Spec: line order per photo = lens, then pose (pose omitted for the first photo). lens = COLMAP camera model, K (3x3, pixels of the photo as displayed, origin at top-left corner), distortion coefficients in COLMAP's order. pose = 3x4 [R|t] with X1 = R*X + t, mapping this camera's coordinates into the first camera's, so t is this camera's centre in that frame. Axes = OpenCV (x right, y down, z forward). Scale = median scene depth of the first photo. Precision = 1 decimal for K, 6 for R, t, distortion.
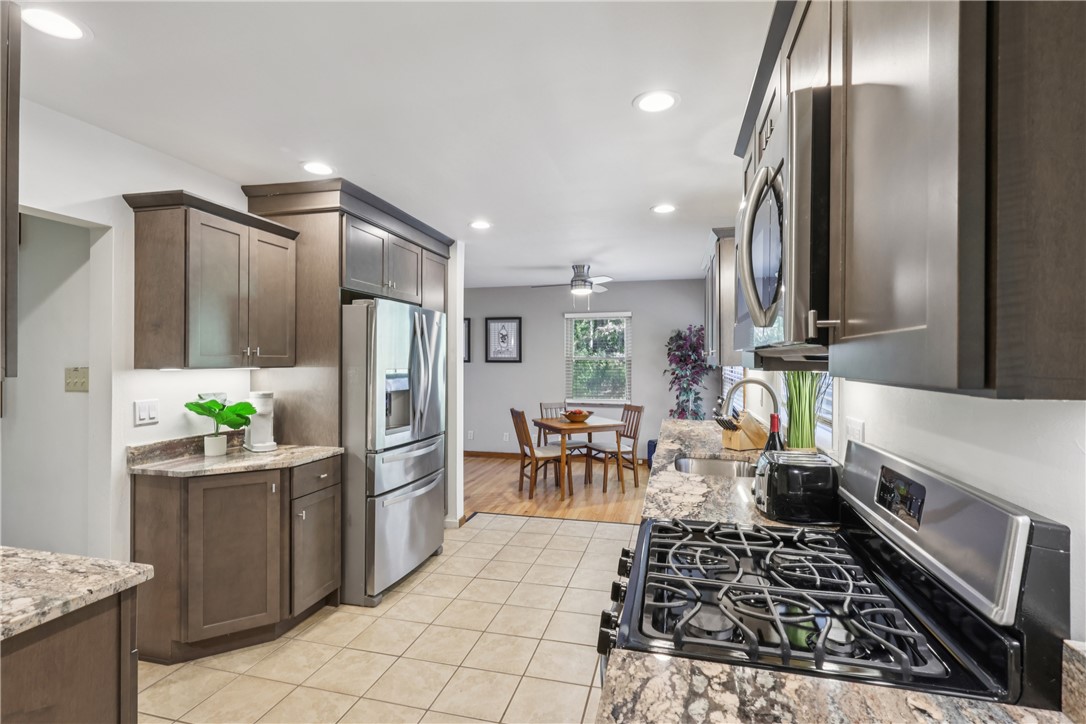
lens RADIAL K [[510.7, 0, 544.1], [0, 510.7, 360.6], [0, 0, 1]] dist [-0.000707, 0.002496]
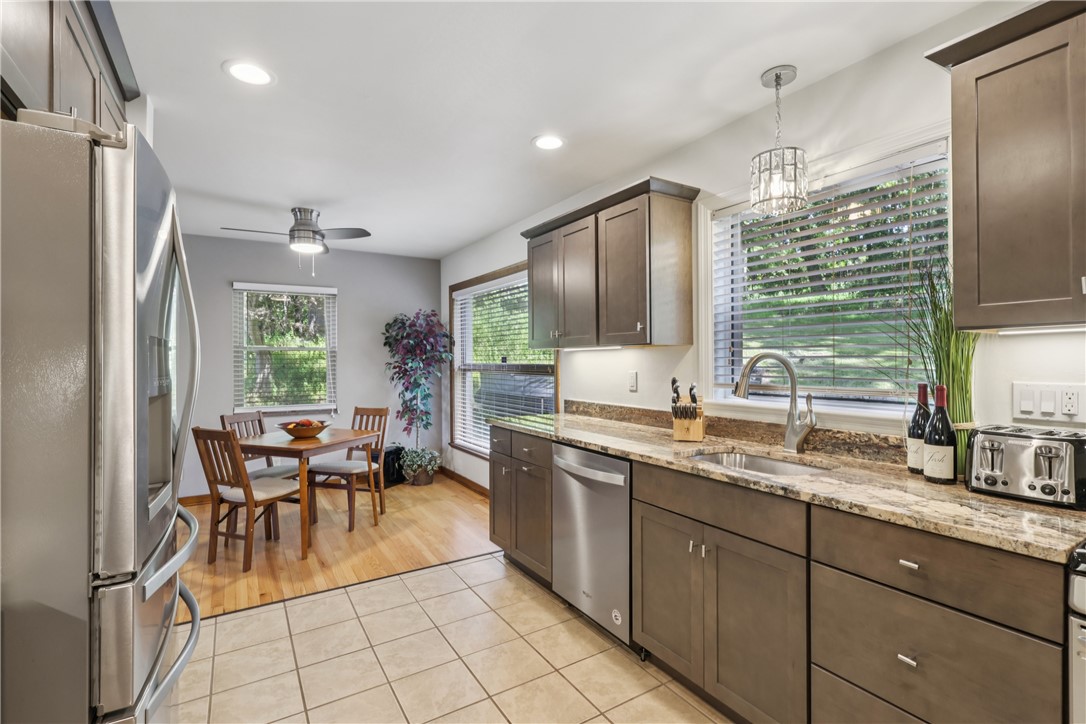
lens RADIAL K [[510.7, 0, 546.3], [0, 510.7, 359.7], [0, 0, 1]] dist [-0.000707, 0.002496]
pose [[0.693640, -0.005216, 0.720302, -0.203367], [0.008313, 0.999965, -0.000764, 0.019004], [-0.720273, 0.006518, 0.693660, 0.295137]]
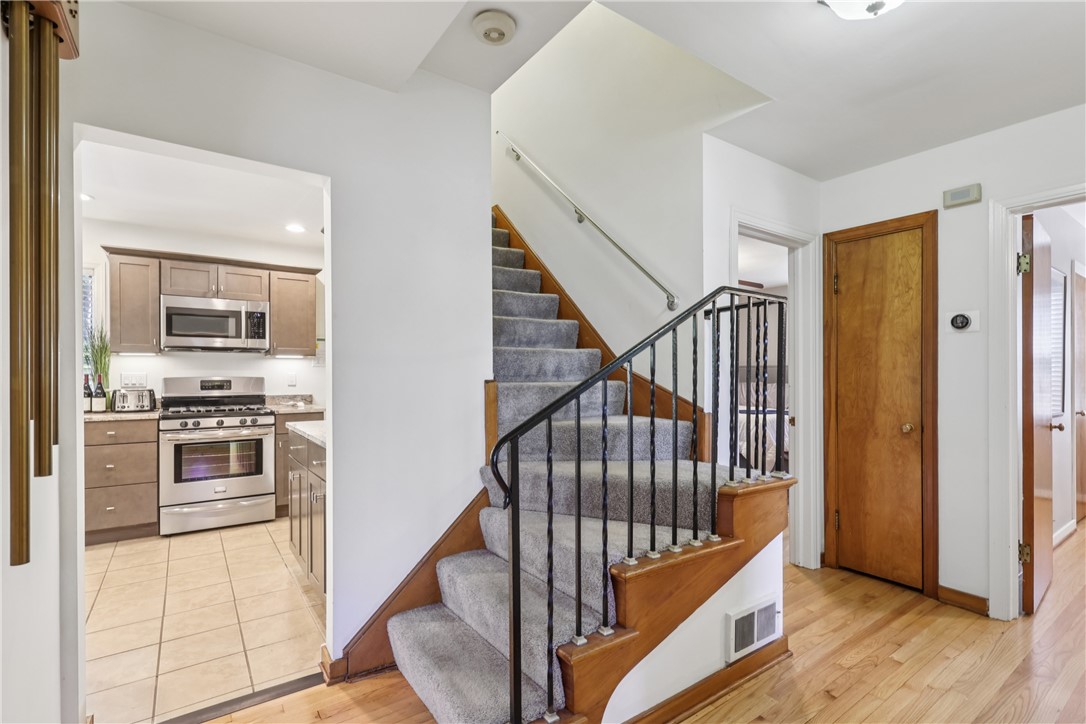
lens RADIAL K [[510.7, 0, 539.8], [0, 510.7, 369.9], [0, 0, 1]] dist [-0.000707, 0.002496]
pose [[-0.759322, -0.000299, 0.650715, -0.770539], [0.000868, 0.999999, 0.001471, 0.028493], [-0.650714, 0.001682, -0.759321, 0.475244]]
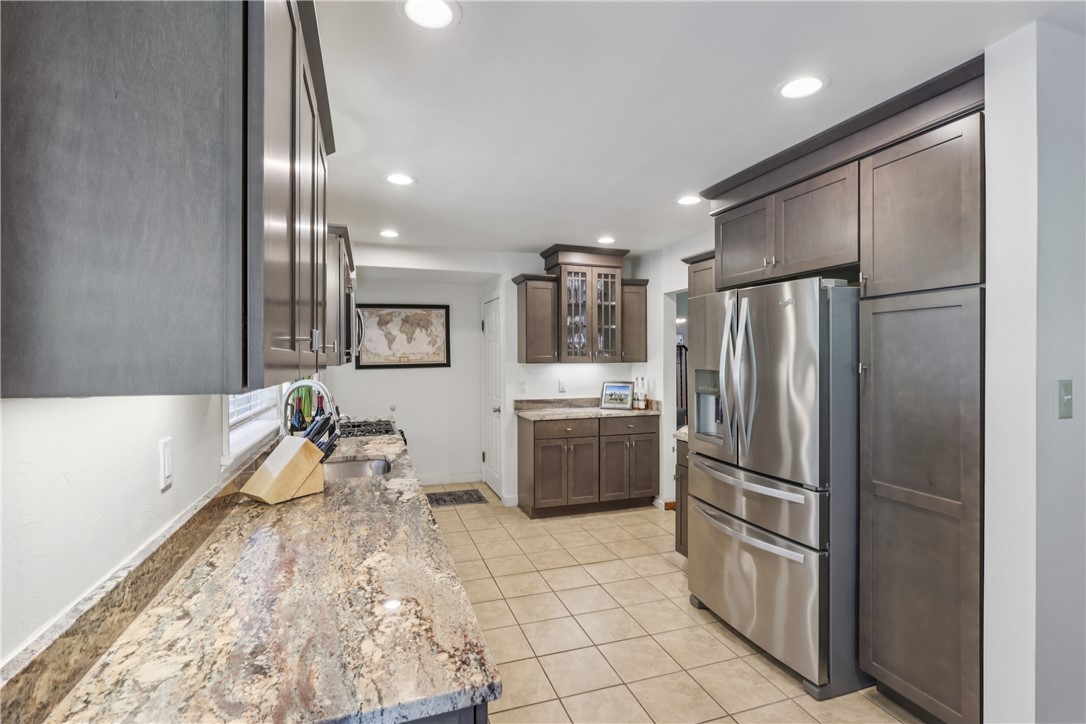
lens RADIAL K [[510.7, 0, 548.3], [0, 510.7, 358.8], [0, 0, 1]] dist [-0.000707, 0.002496]
pose [[-0.830894, 0.003530, -0.556419, 0.247047], [0.001036, 0.999988, 0.004797, -0.004458], [0.556429, 0.003409, -0.830888, 0.891105]]
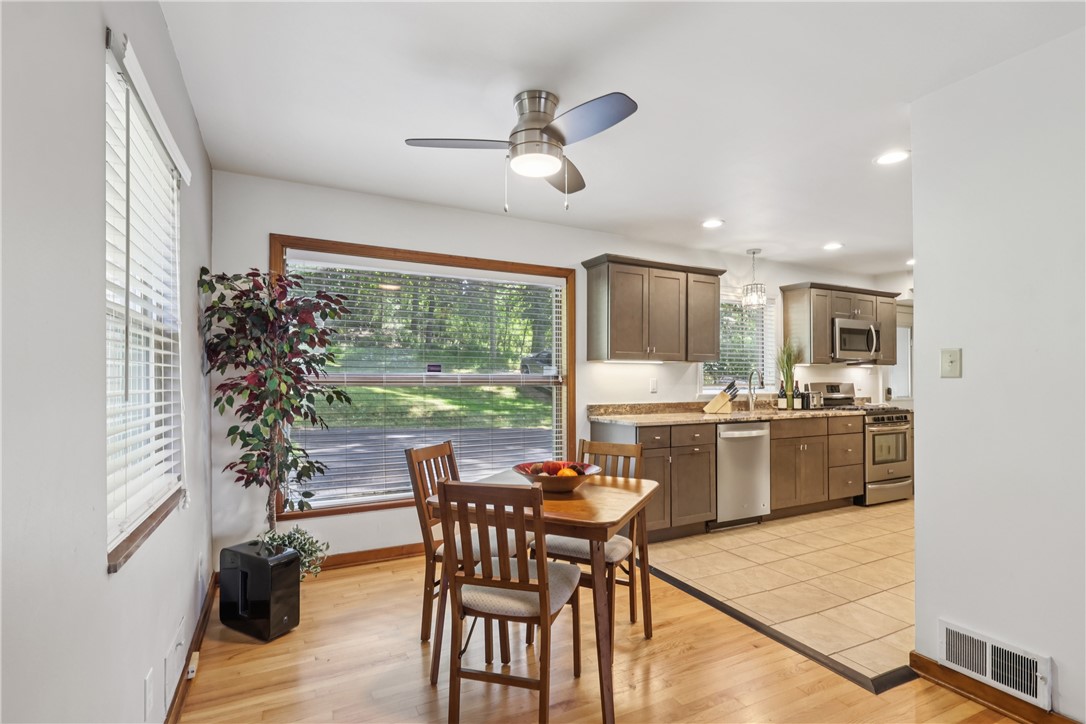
lens RADIAL K [[510.7, 0, 544.6], [0, 510.7, 377.0], [0, 0, 1]] dist [-0.000707, 0.002496]
pose [[-0.664671, 0.003645, 0.747127, -0.232010], [0.001673, 0.999993, -0.003390, 0.031374], [-0.747134, -0.001004, -0.664672, 1.284150]]
